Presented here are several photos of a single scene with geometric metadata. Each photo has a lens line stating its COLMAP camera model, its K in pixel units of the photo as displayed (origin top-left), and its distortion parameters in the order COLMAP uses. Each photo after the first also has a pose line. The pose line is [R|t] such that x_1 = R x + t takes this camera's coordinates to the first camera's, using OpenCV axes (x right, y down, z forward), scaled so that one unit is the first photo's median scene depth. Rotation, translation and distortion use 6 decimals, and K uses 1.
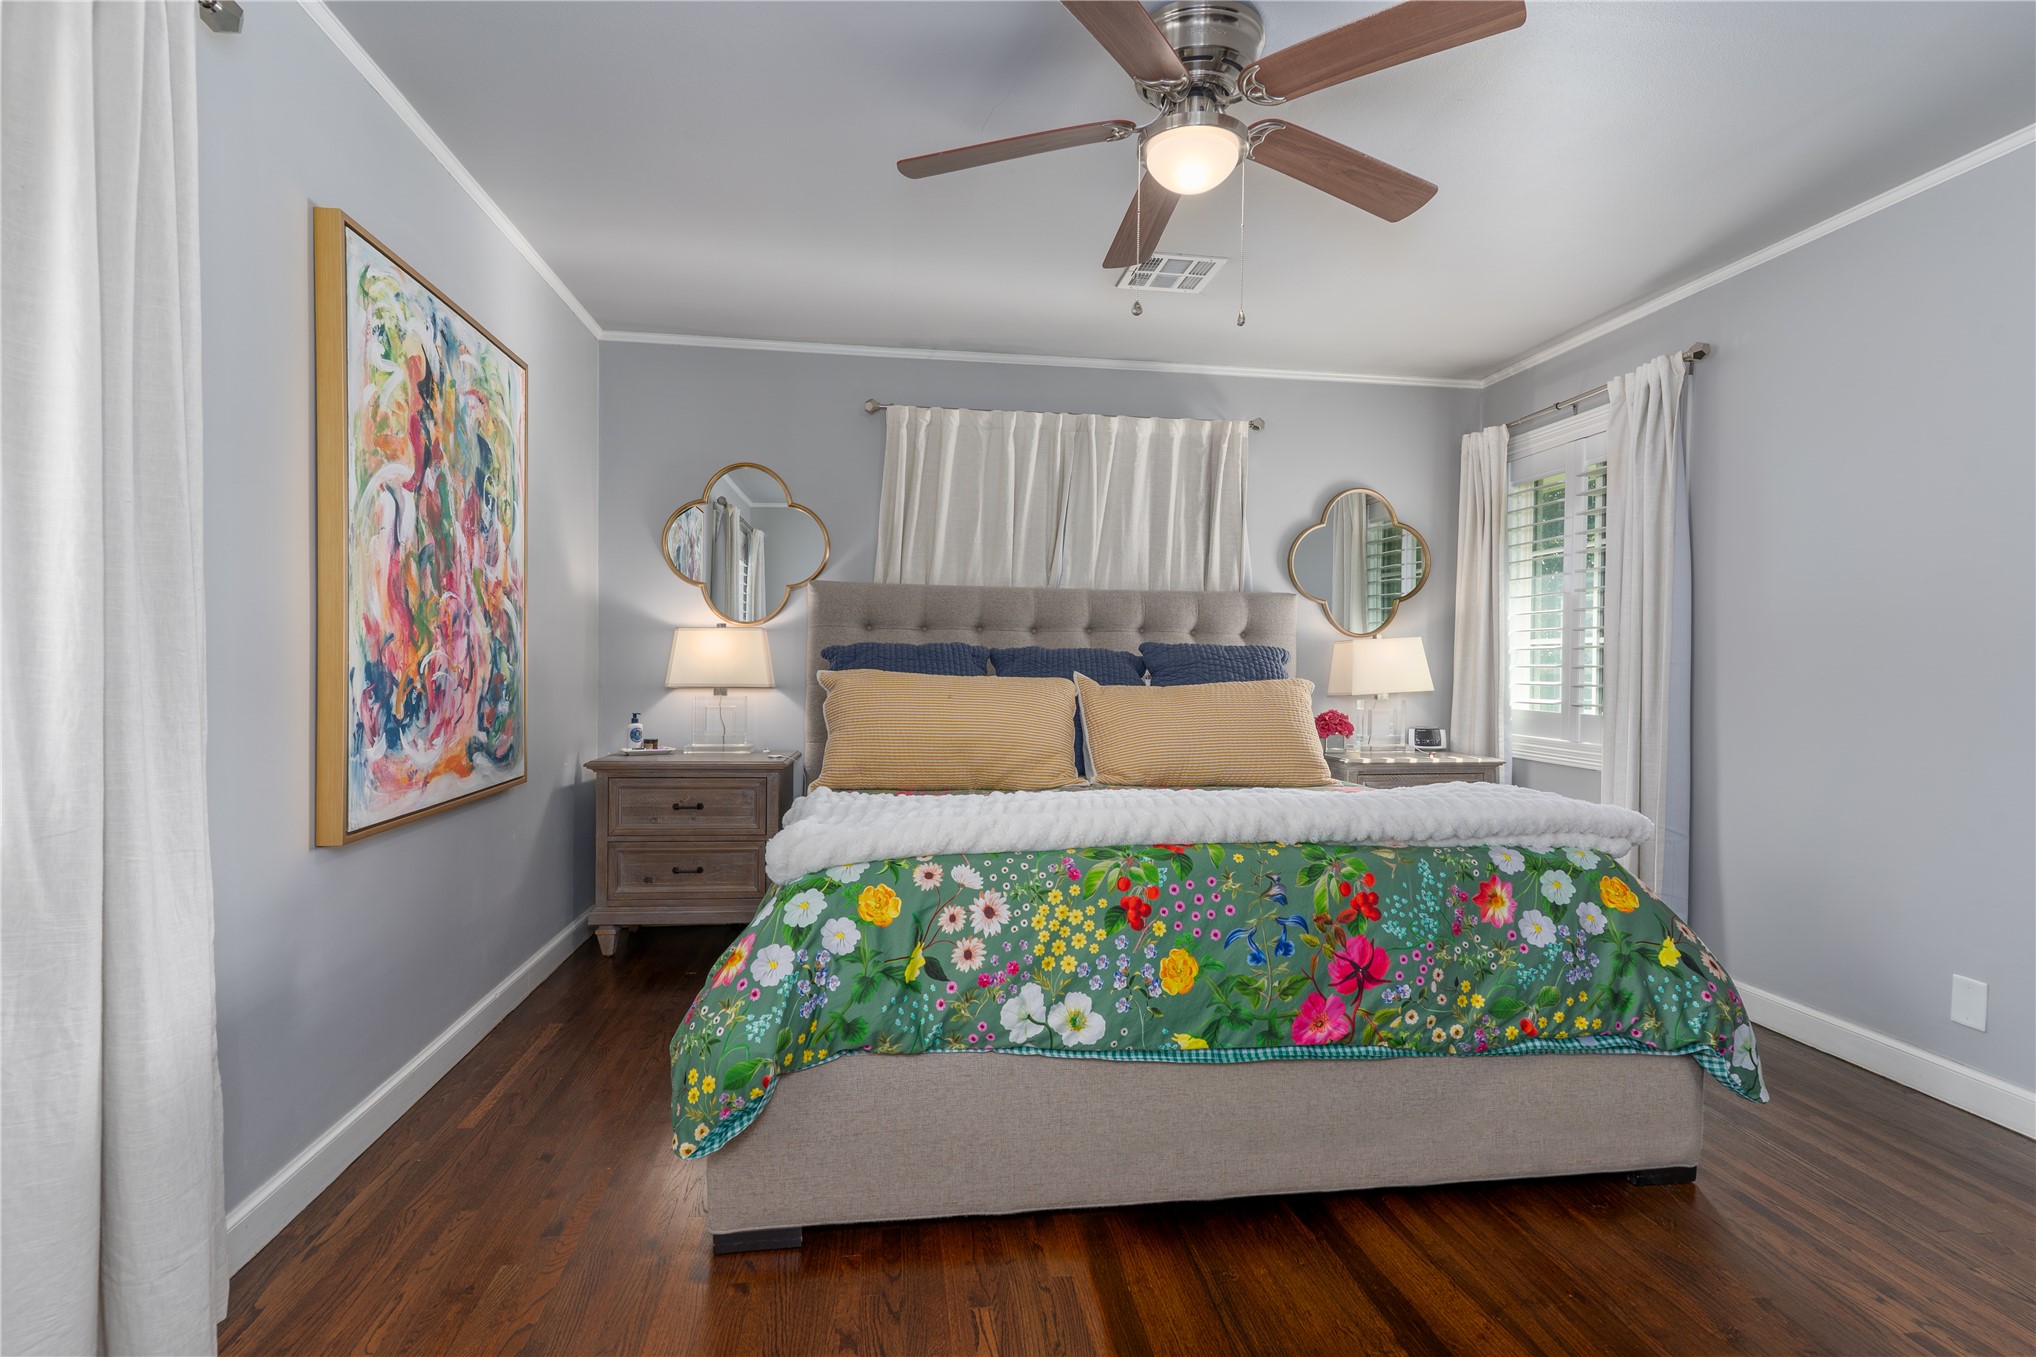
lens RADIAL K [[968.9, 0, 1018.0], [0, 968.9, 678.5], [0, 0, 1]] dist [-0.002430, 0.009333]
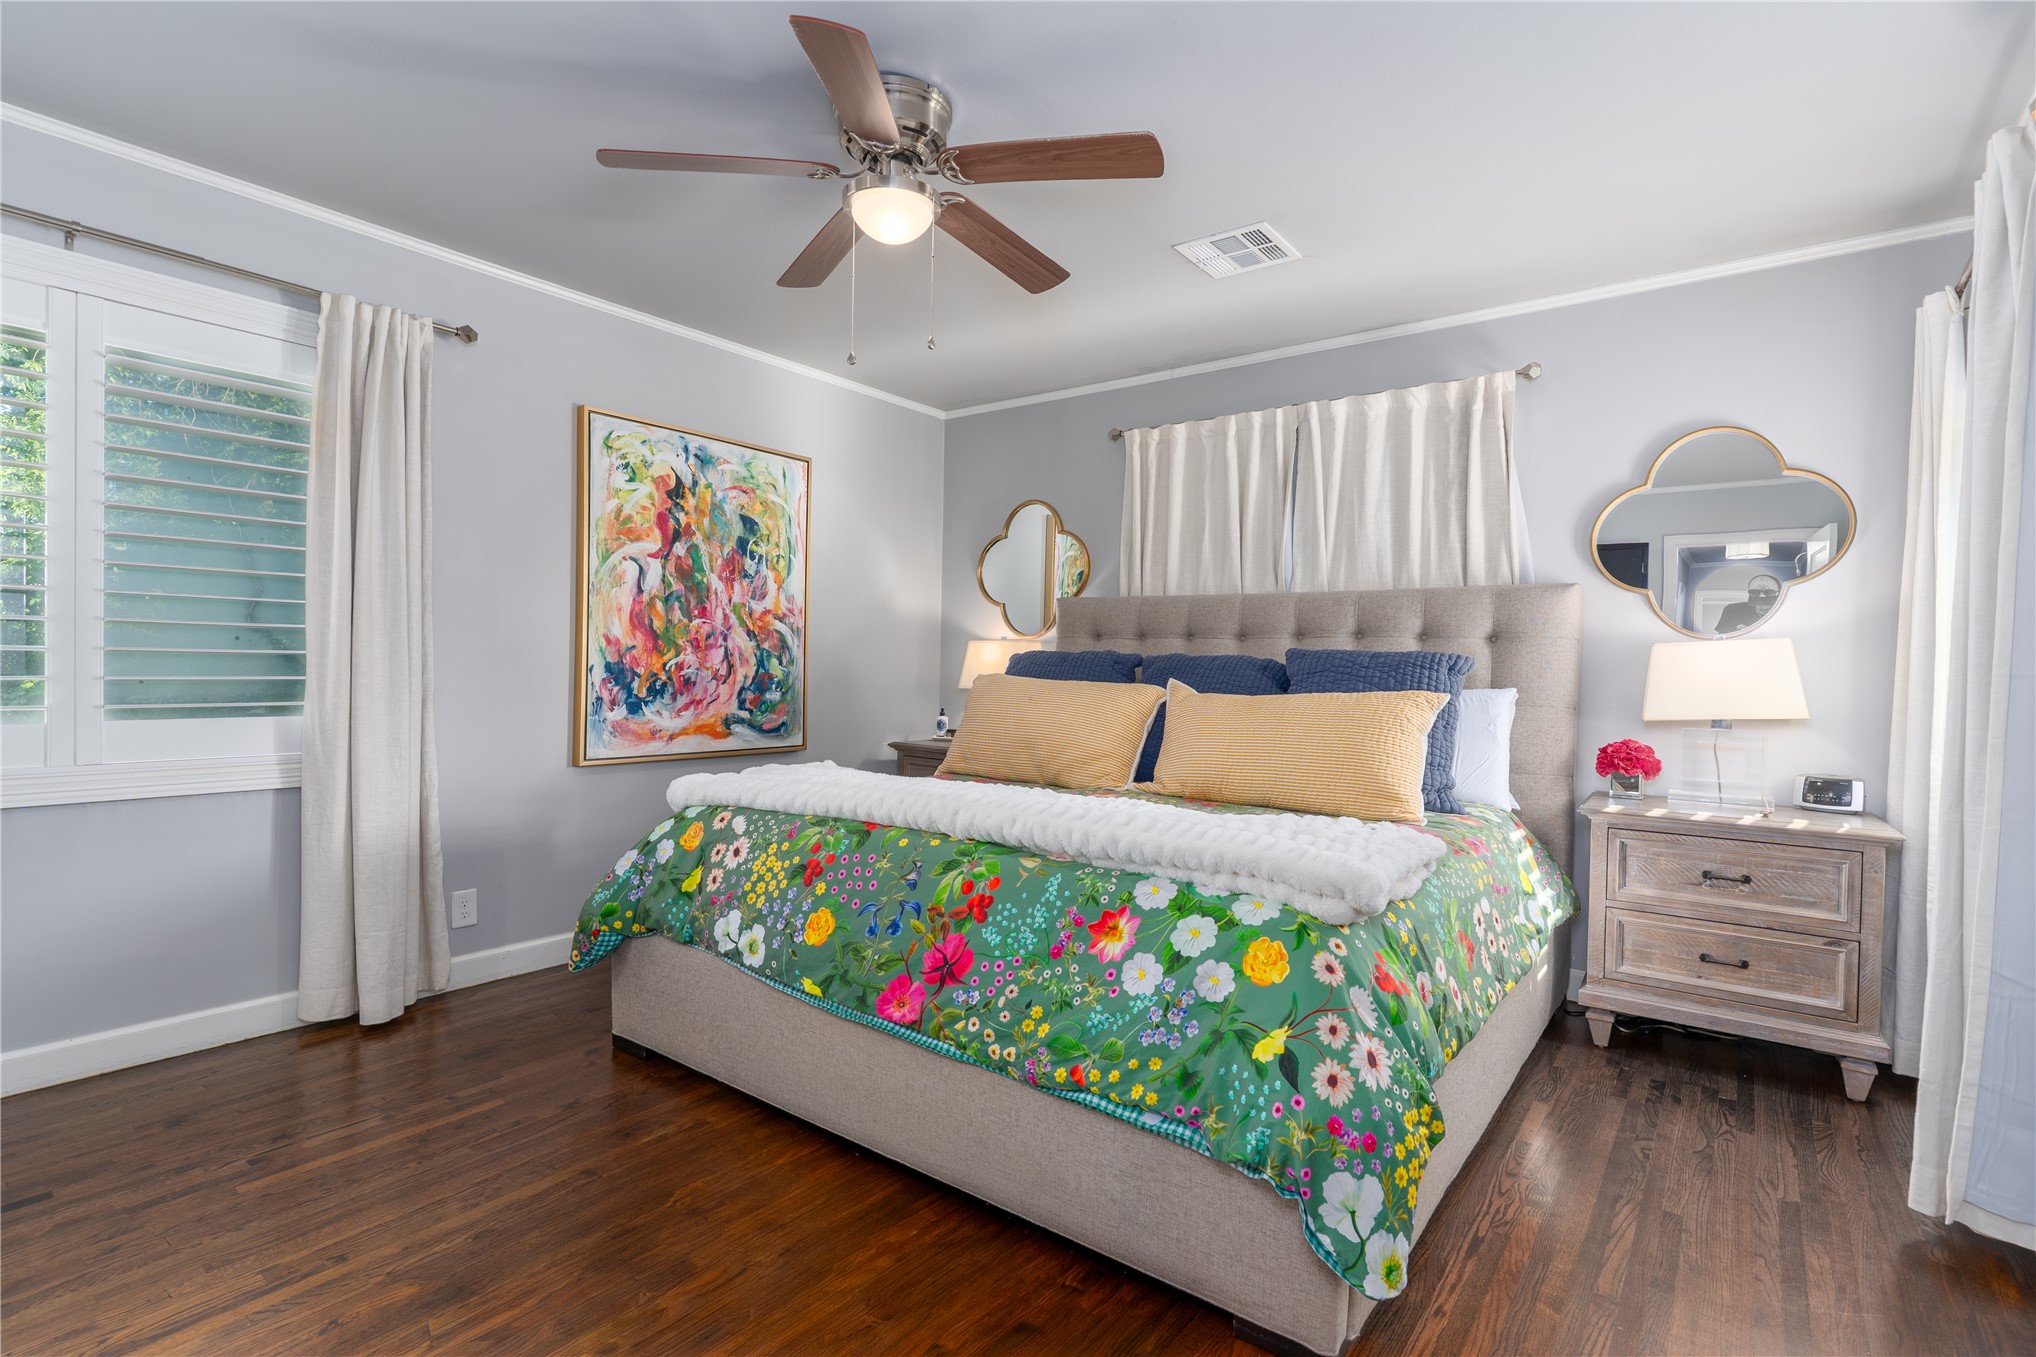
lens RADIAL K [[968.9, 0, 1018.0], [0, 968.9, 678.5], [0, 0, 1]] dist [-0.002430, 0.009333]
pose [[0.701538, 0.012051, -0.712530, 1.024995], [-0.025189, 0.999652, -0.007894, 0.007431], [0.712186, 0.023486, 0.701597, 0.309262]]
